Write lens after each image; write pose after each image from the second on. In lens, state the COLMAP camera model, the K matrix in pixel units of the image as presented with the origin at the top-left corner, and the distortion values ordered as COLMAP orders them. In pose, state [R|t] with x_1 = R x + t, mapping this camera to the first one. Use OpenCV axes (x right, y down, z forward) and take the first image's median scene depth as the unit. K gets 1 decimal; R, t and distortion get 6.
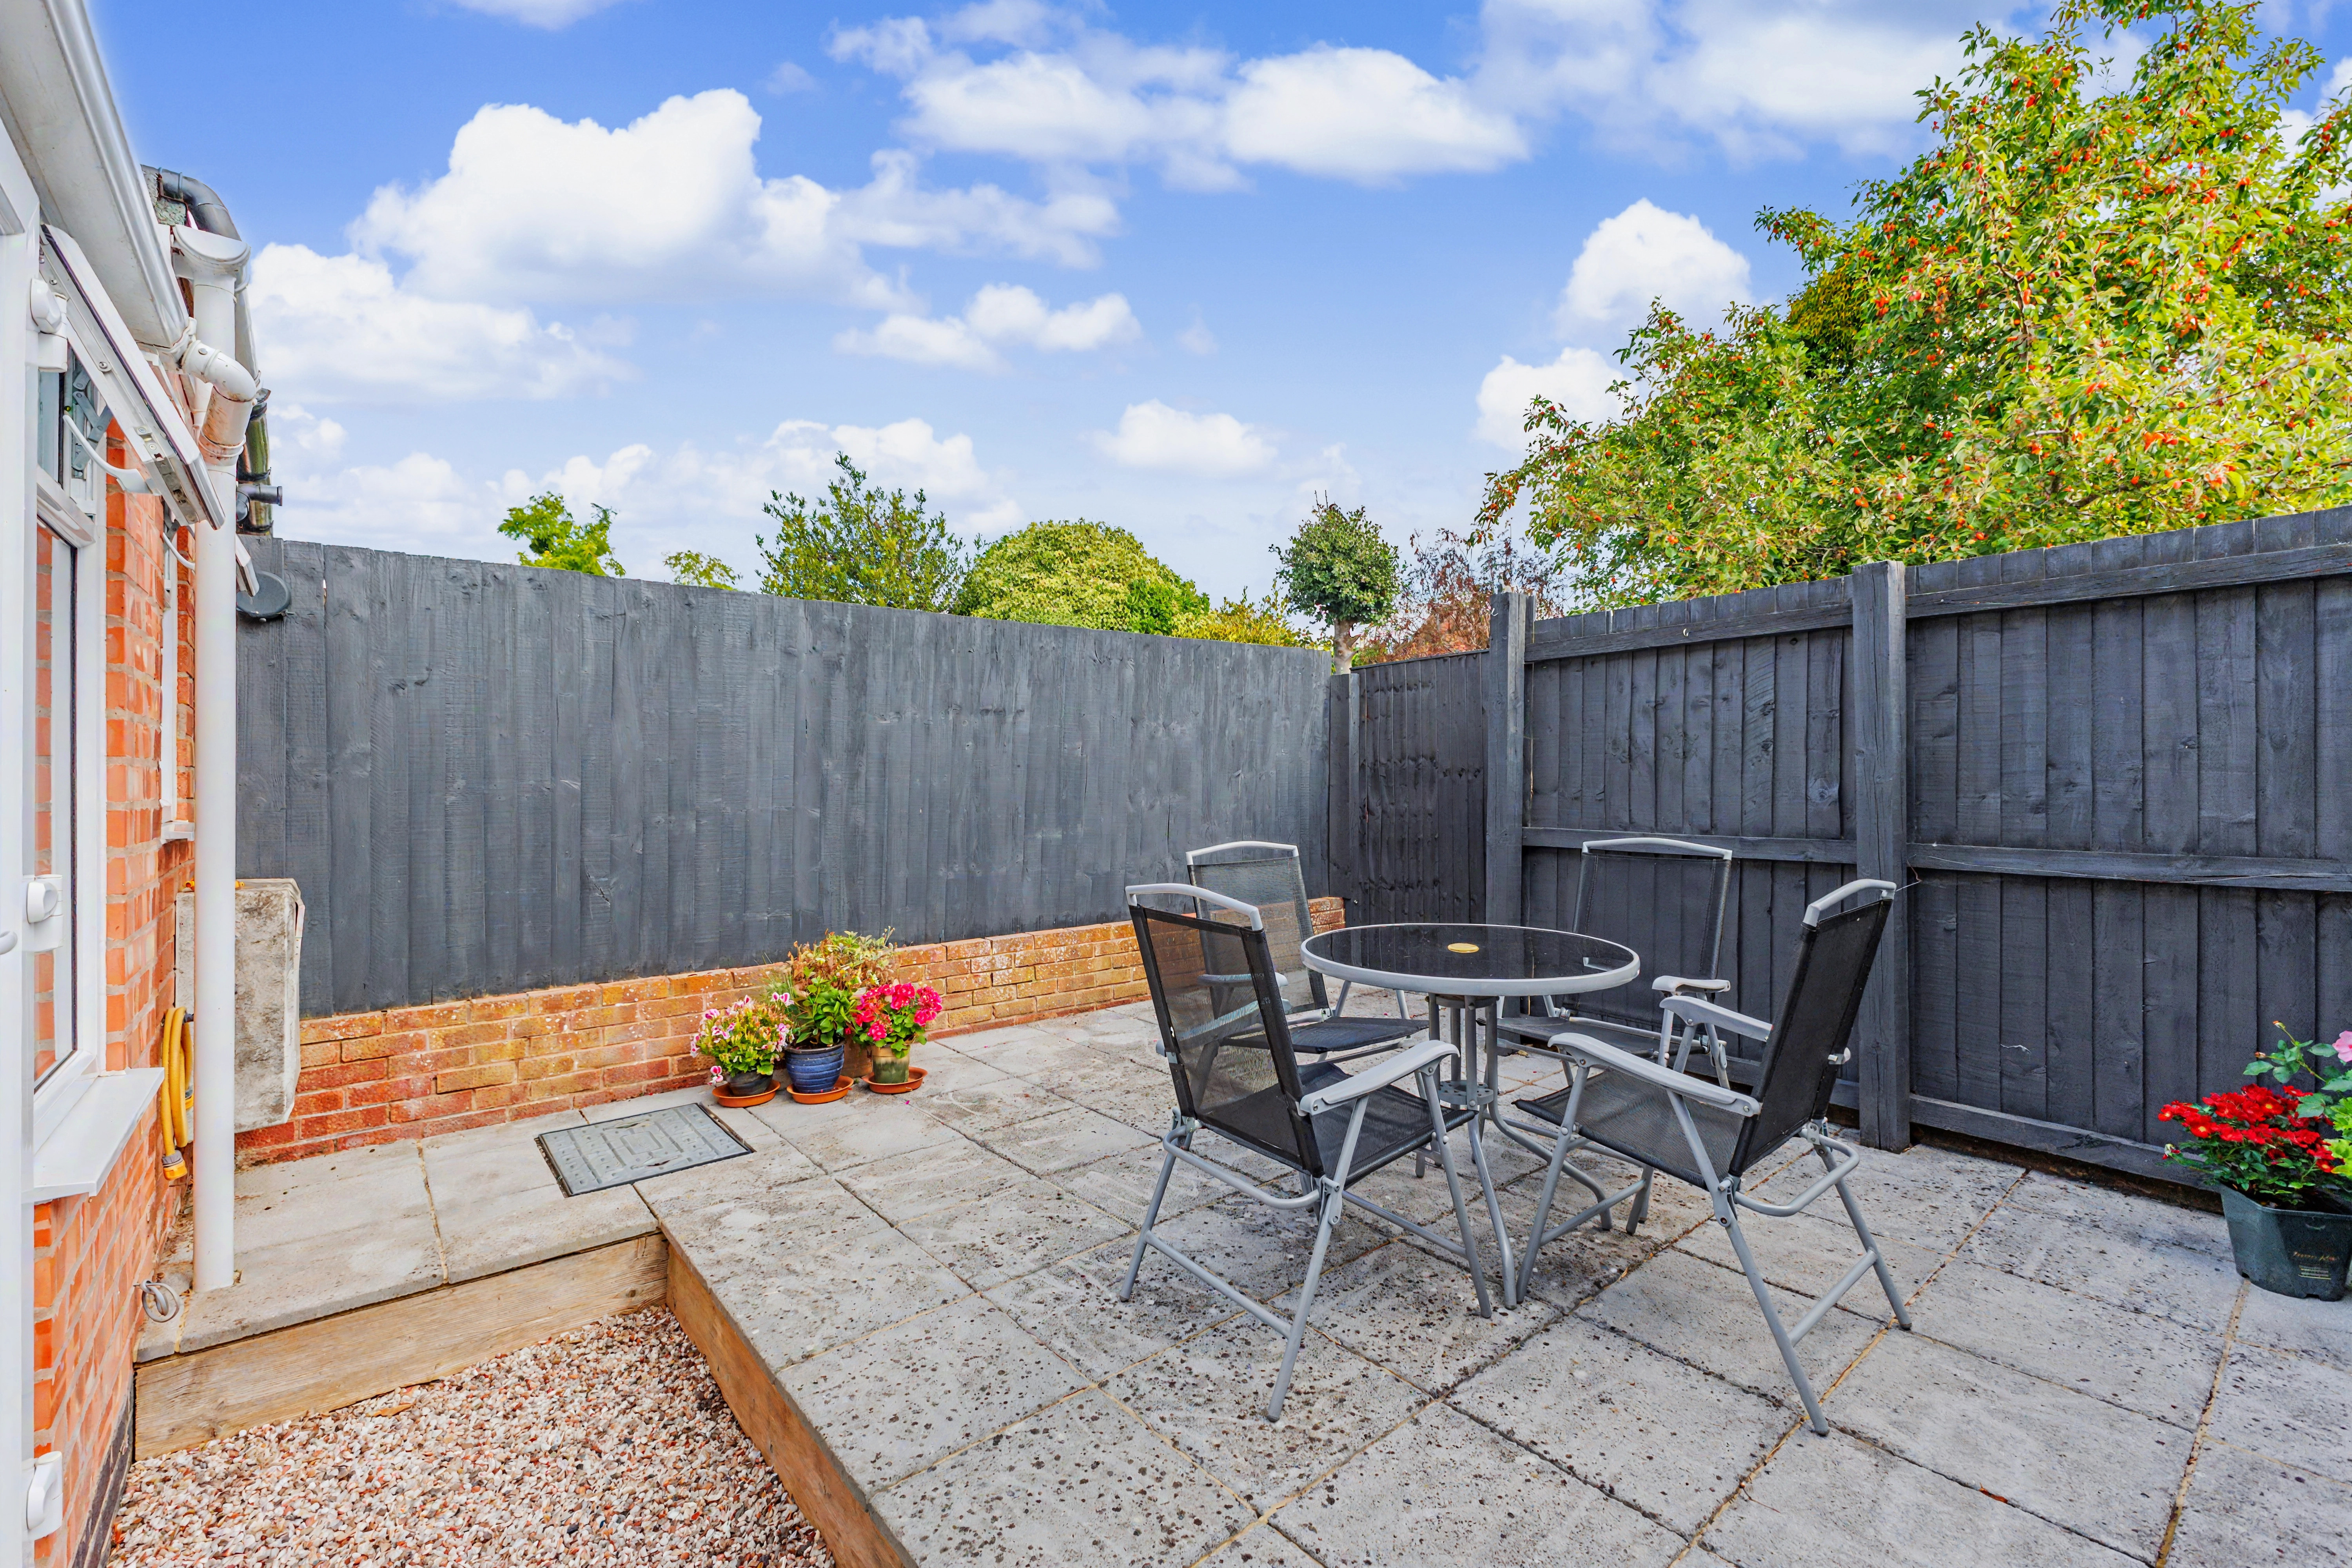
lens RADIAL K [[1016.7, 0, 1176.8], [0, 1016.7, 782.0], [0, 0, 1]] dist [0.017159, 0.000283]
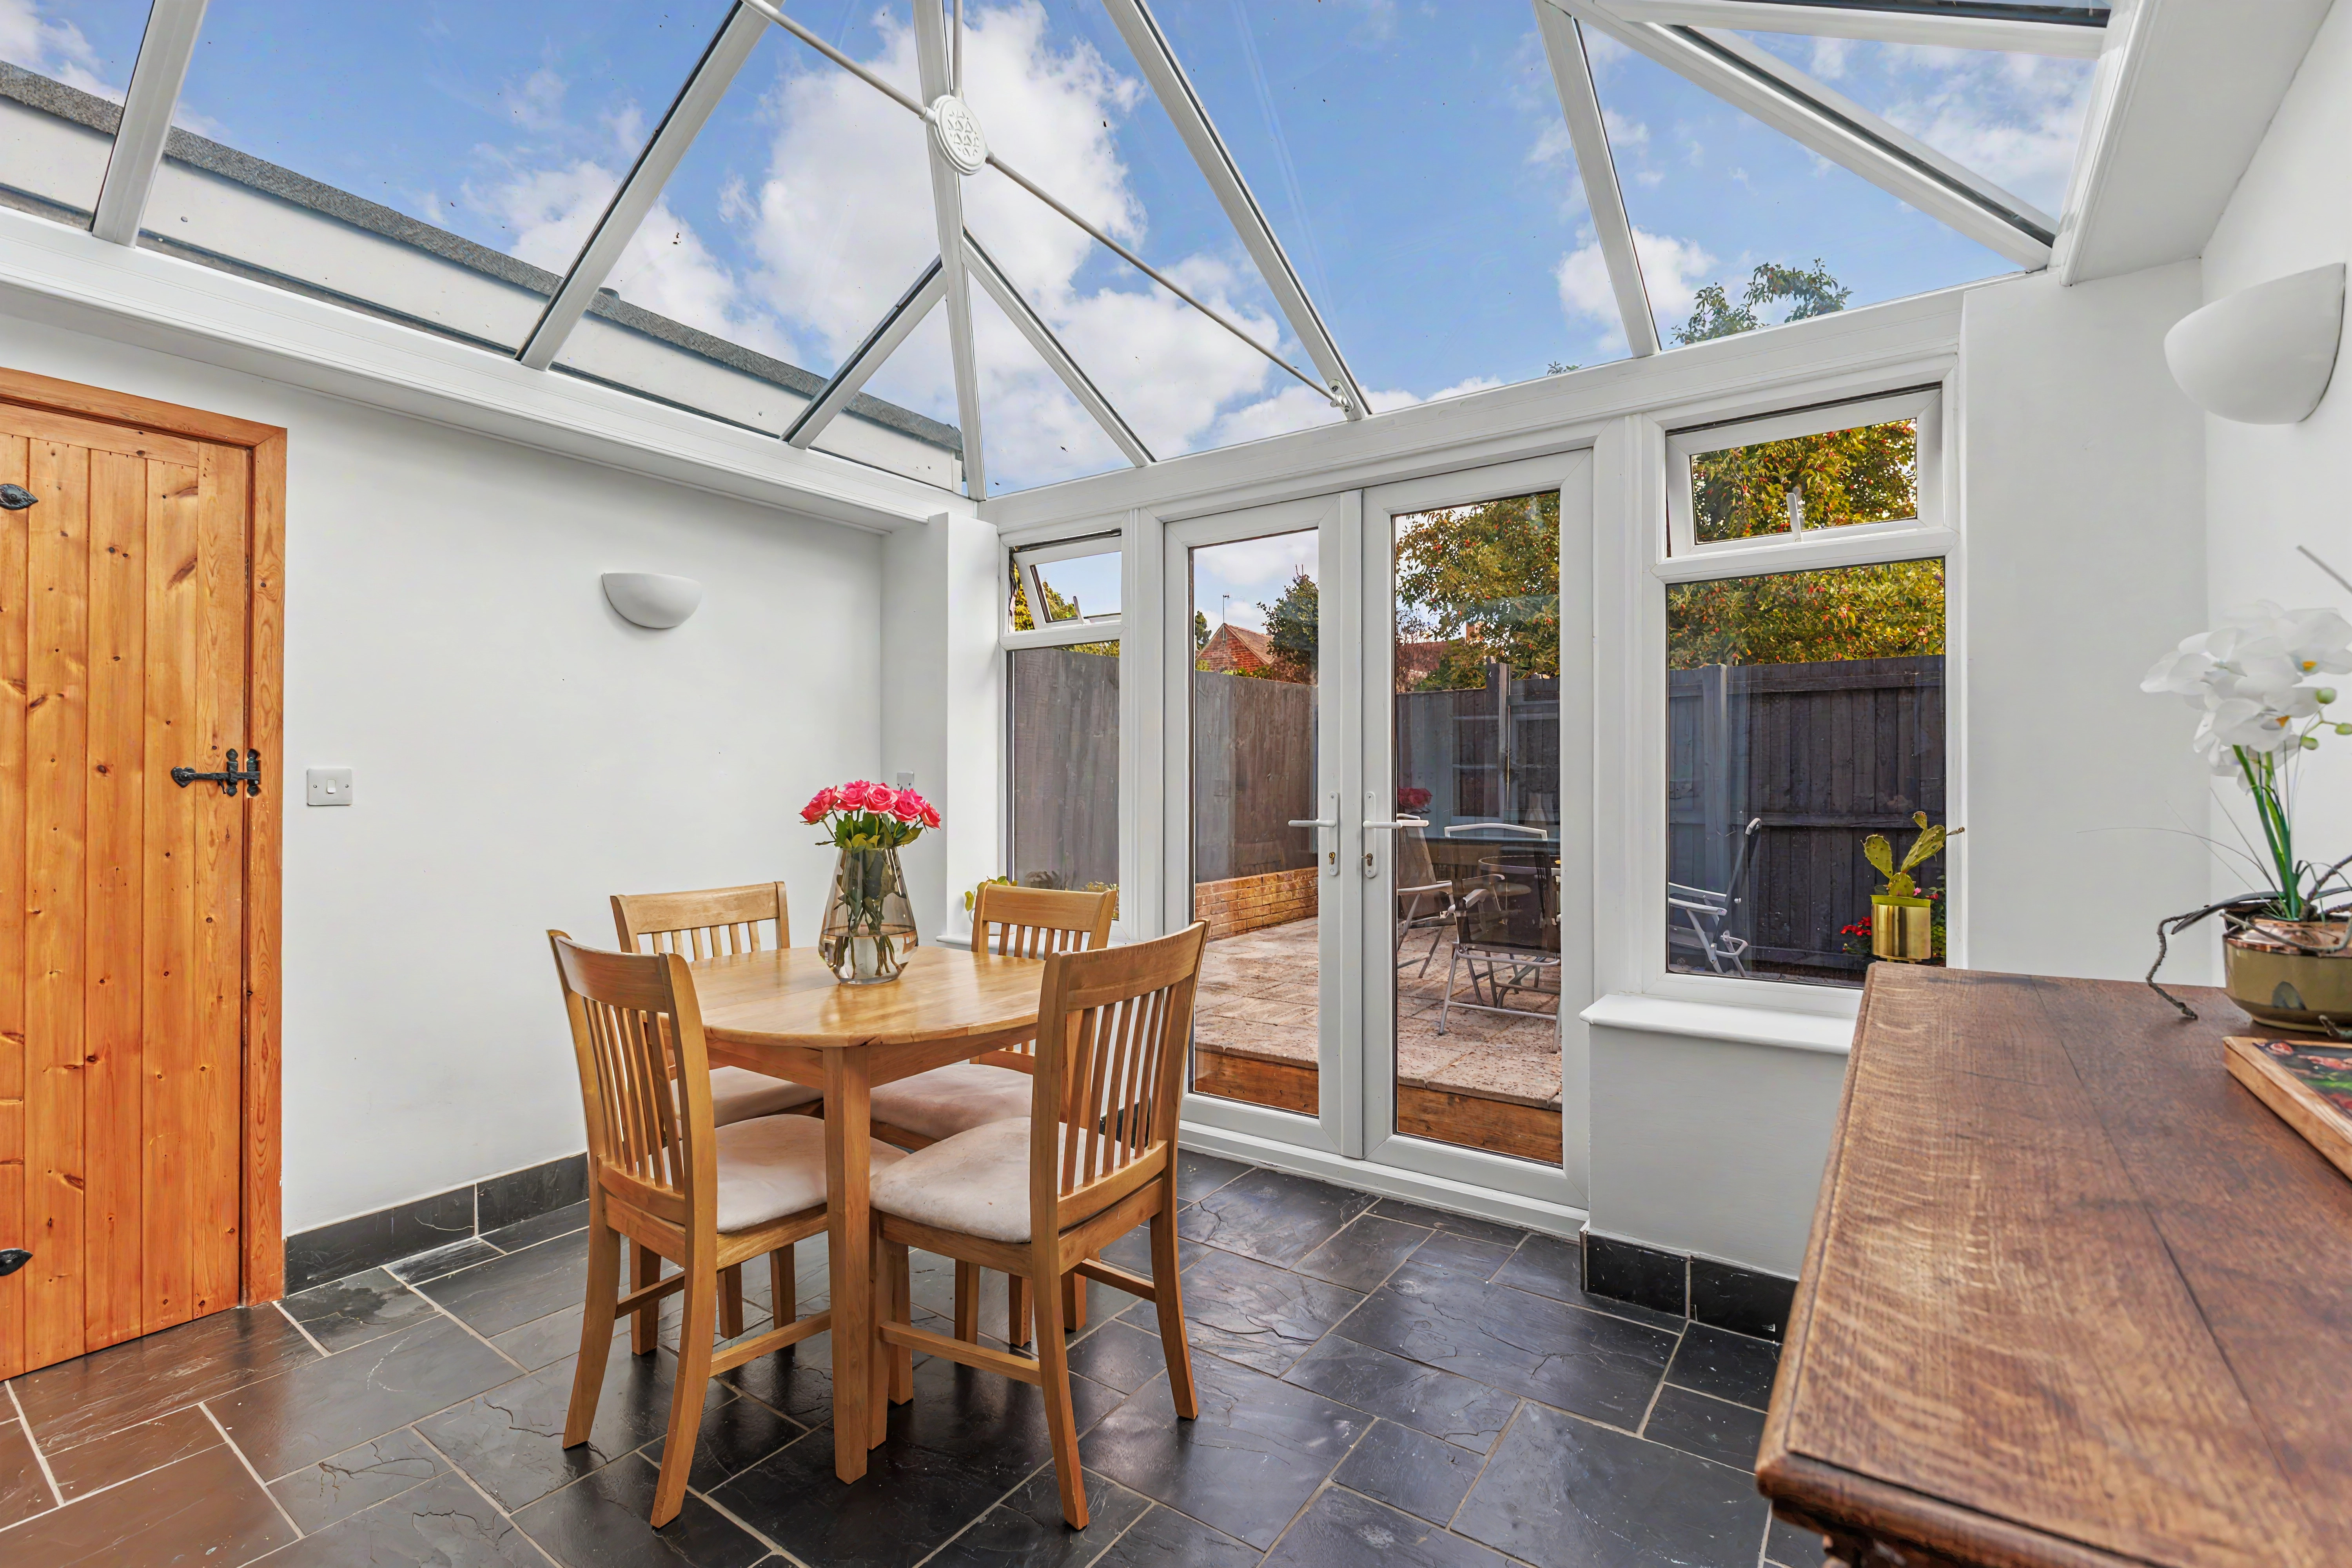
lens RADIAL K [[1049.5, 0, 1176.9], [0, 1049.5, 787.3], [0, 0, 1]] dist [-0.002456, -0.000185]
pose [[0.968964, 0.005121, 0.247150, -0.789842], [-0.003971, 0.999979, -0.005152, 0.029798], [-0.247171, 0.004011, 0.968963, -0.659722]]
